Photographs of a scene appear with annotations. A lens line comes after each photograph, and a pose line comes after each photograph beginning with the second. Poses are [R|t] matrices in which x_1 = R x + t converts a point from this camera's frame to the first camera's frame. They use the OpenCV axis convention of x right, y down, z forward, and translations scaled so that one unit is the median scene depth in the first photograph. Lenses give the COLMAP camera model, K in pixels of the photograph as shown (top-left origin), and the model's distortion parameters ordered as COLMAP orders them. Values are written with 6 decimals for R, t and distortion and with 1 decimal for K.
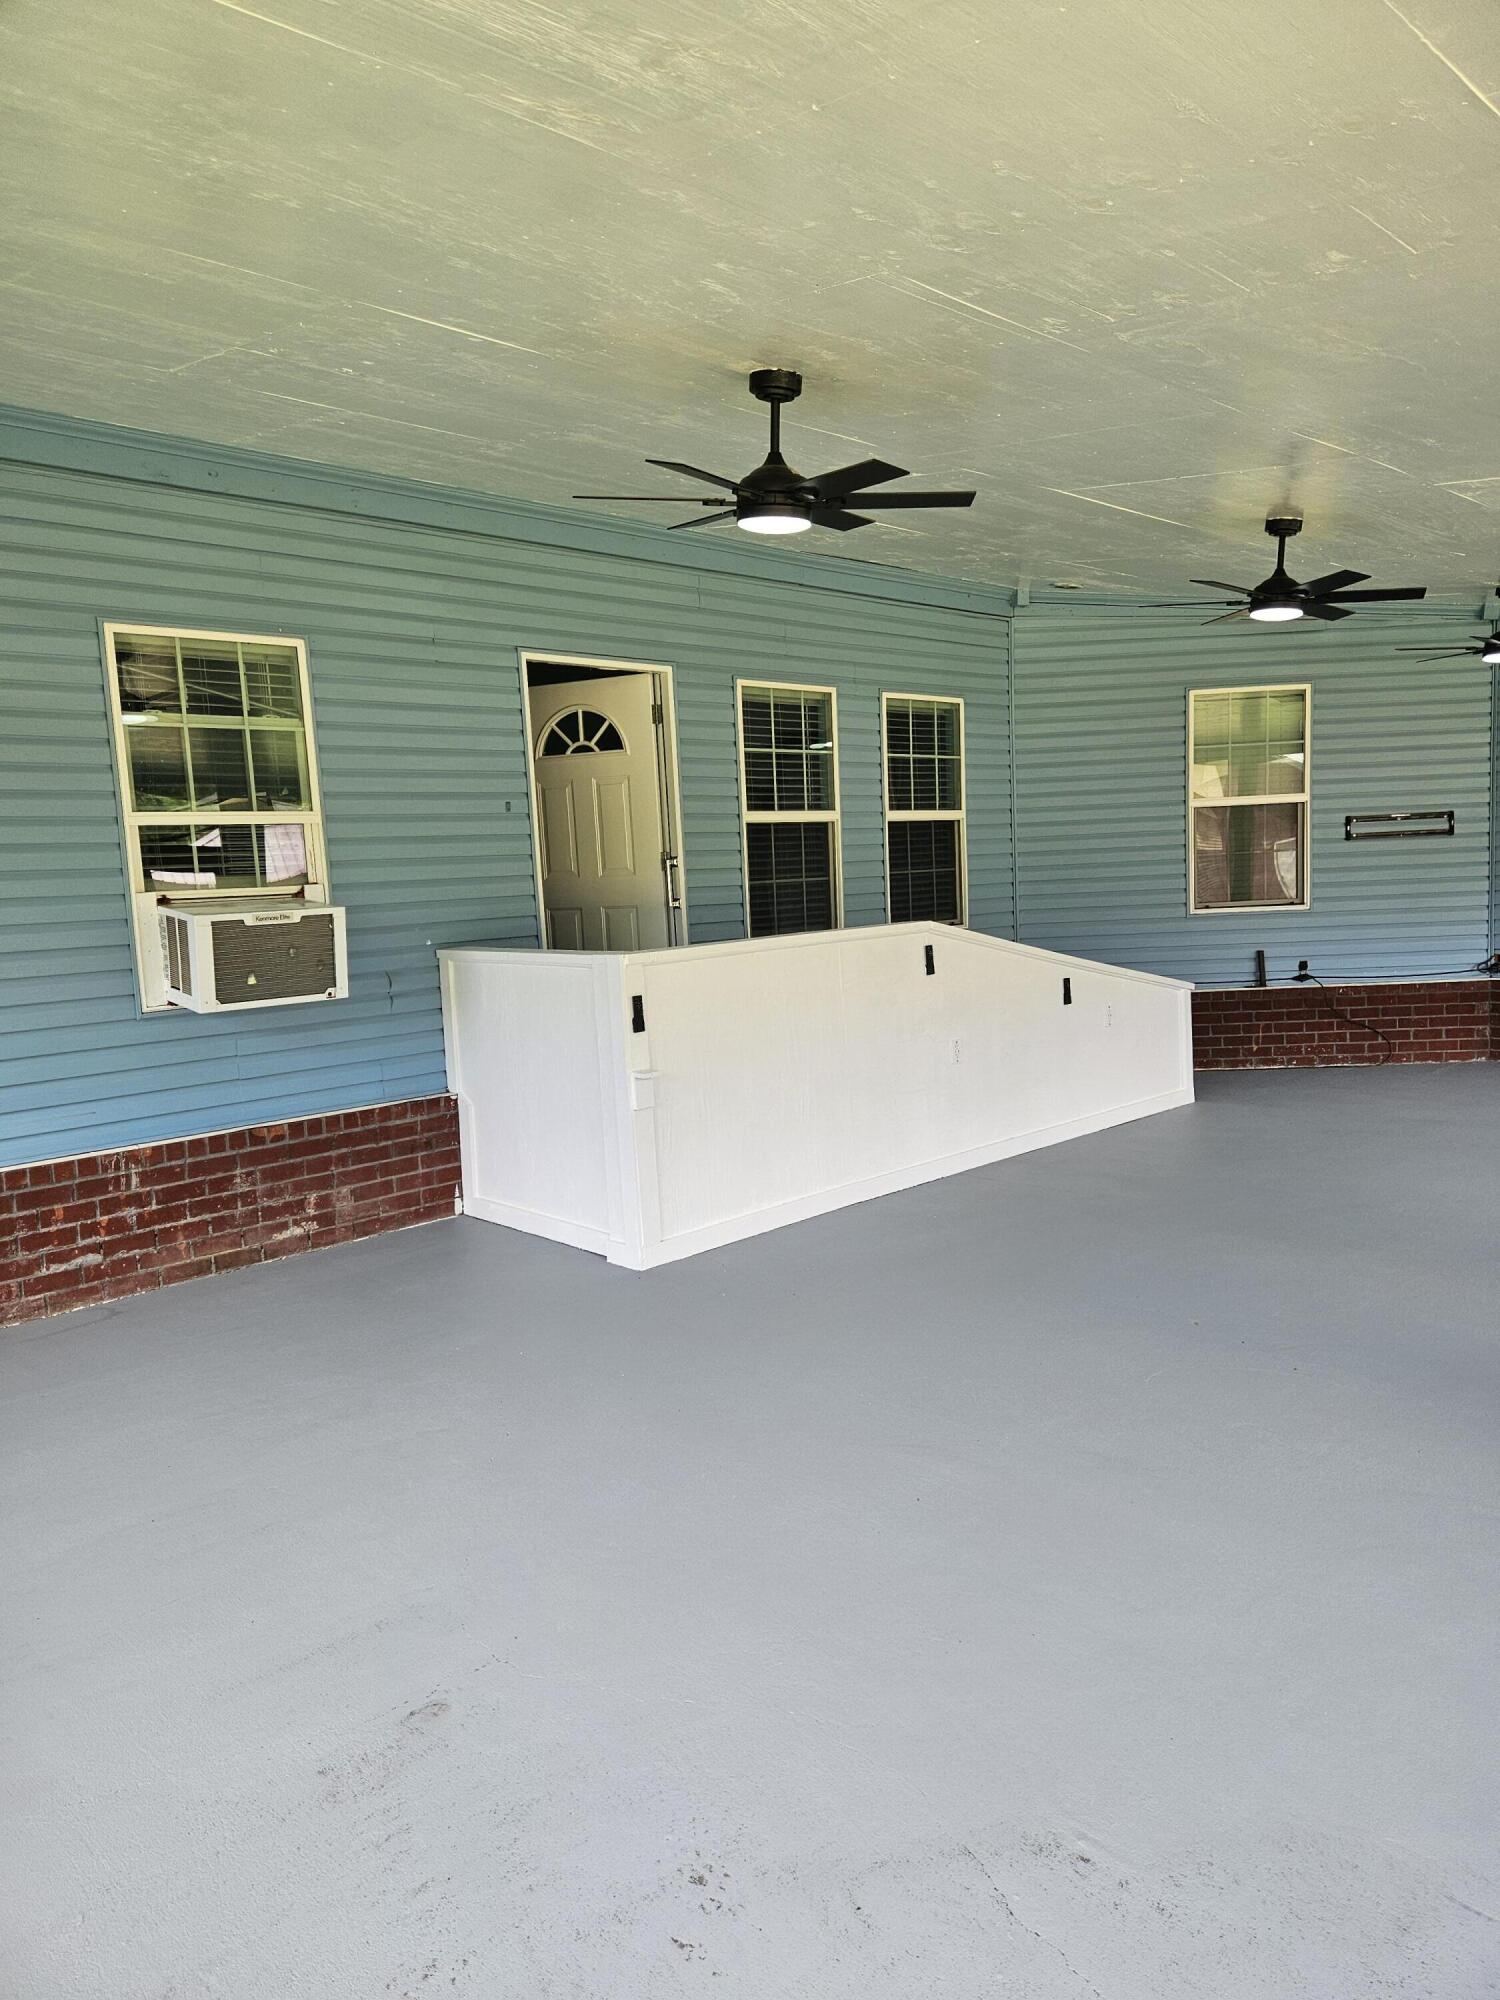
lens RADIAL K [[1343.1, 0, 758.8], [0, 1343.1, 1010.4], [0, 0, 1]] dist [0.061778, -0.020901]
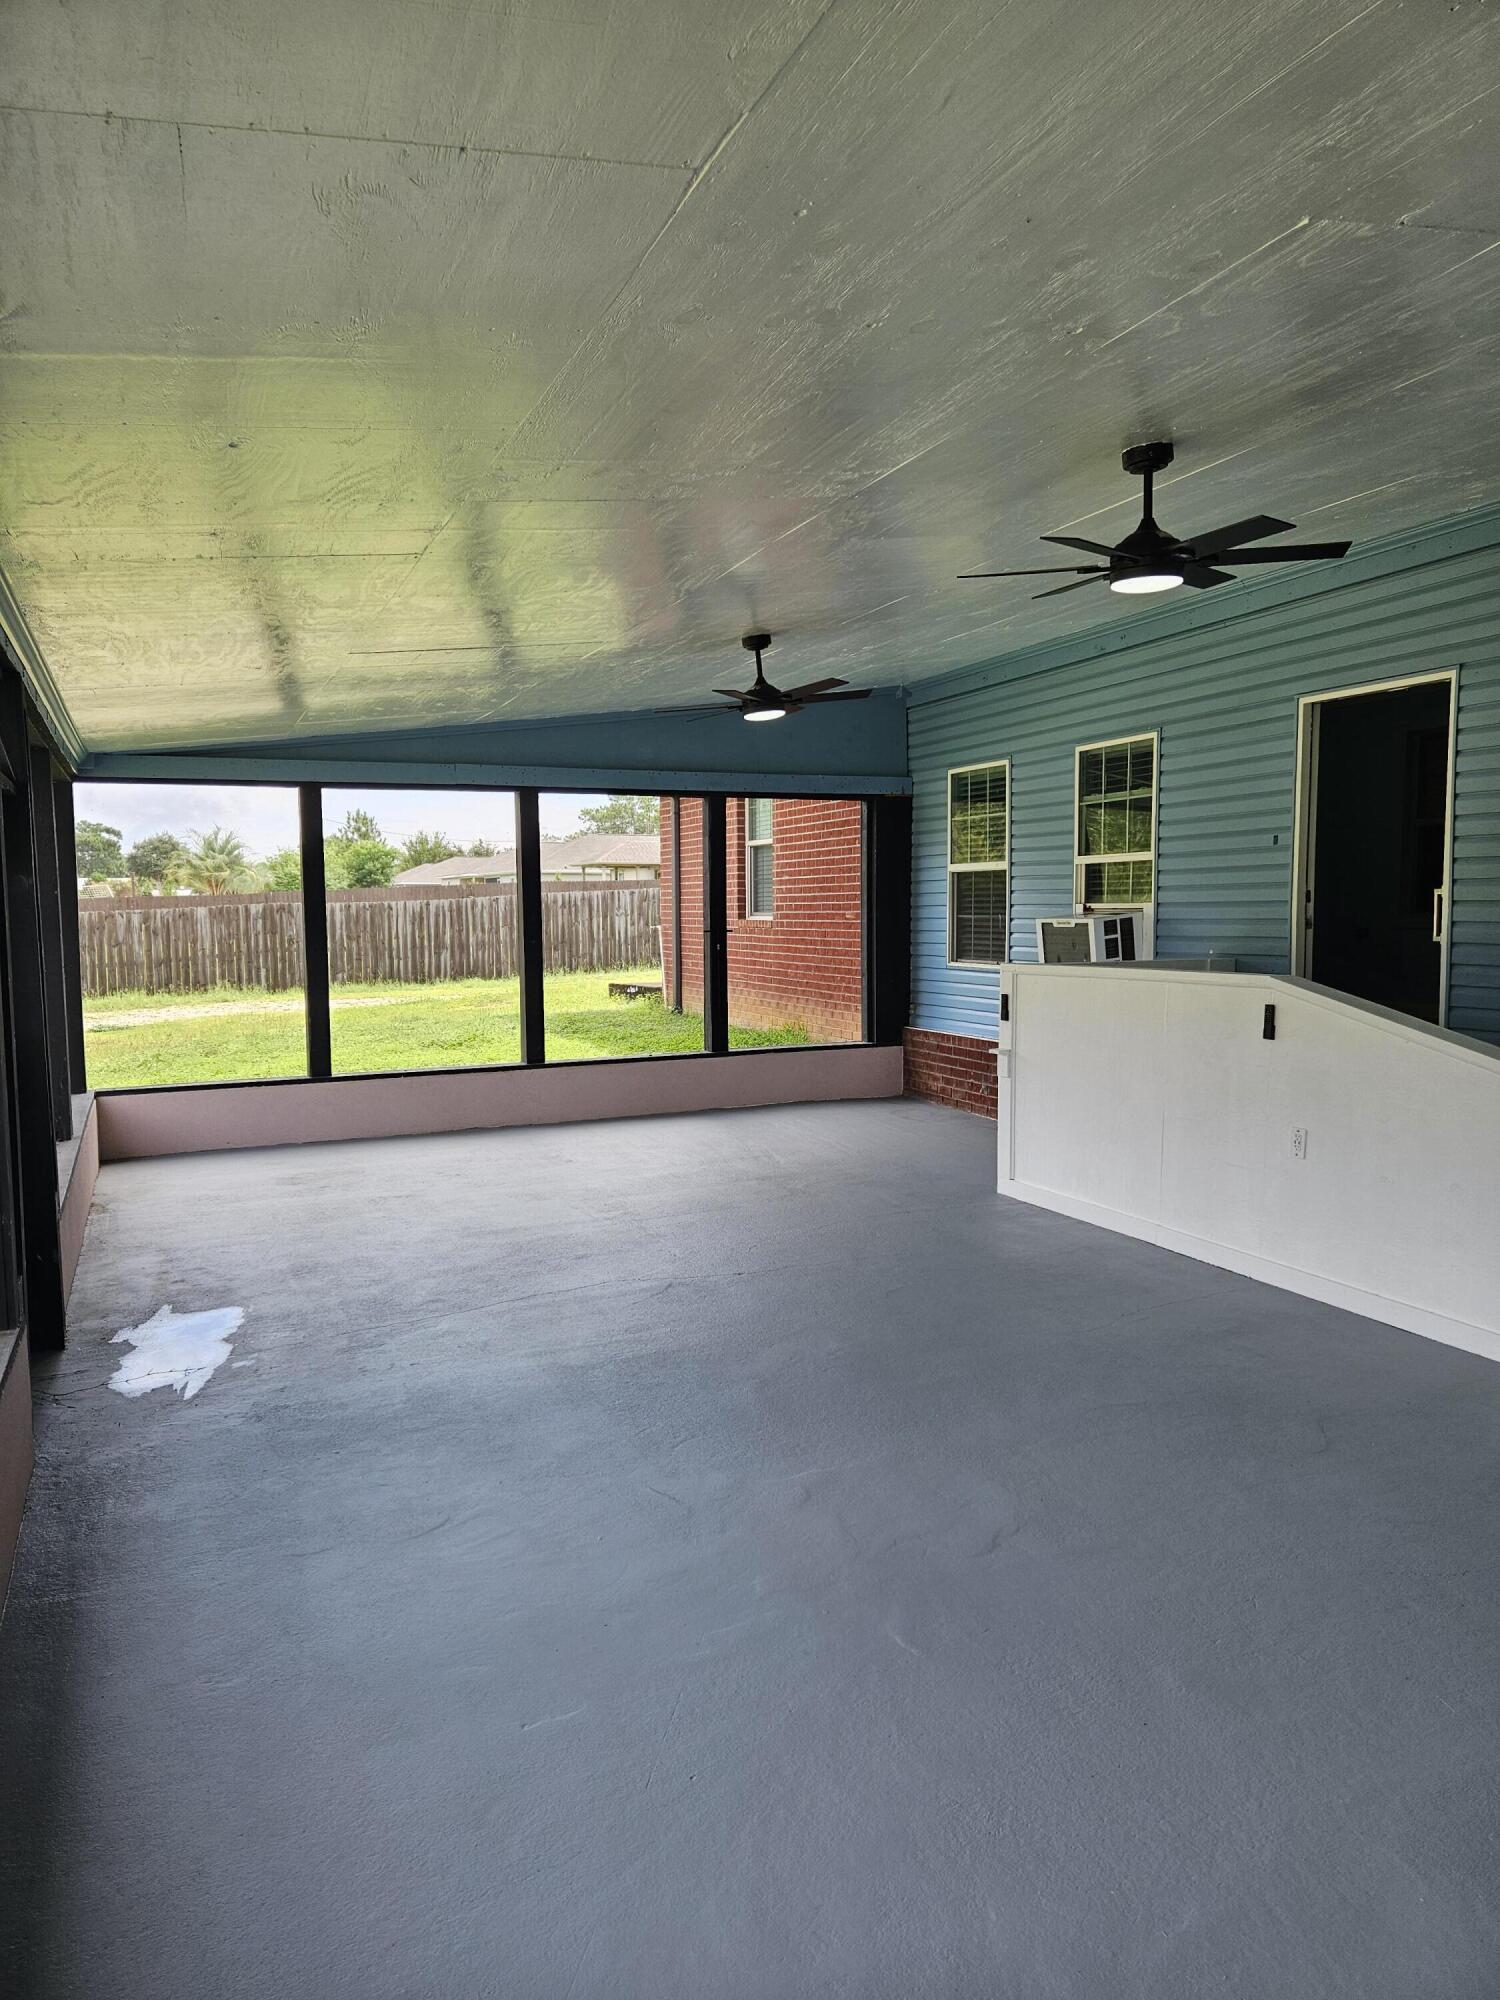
lens RADIAL K [[1343.1, 0, 762.2], [0, 1343.1, 1002.3], [0, 0, 1]] dist [0.061778, -0.020901]
pose [[-0.334967, 0.114028, -0.935305, 1.139704], [-0.081812, 0.985381, 0.149433, -0.167245], [0.938672, 0.126574, -0.320741, 1.076472]]
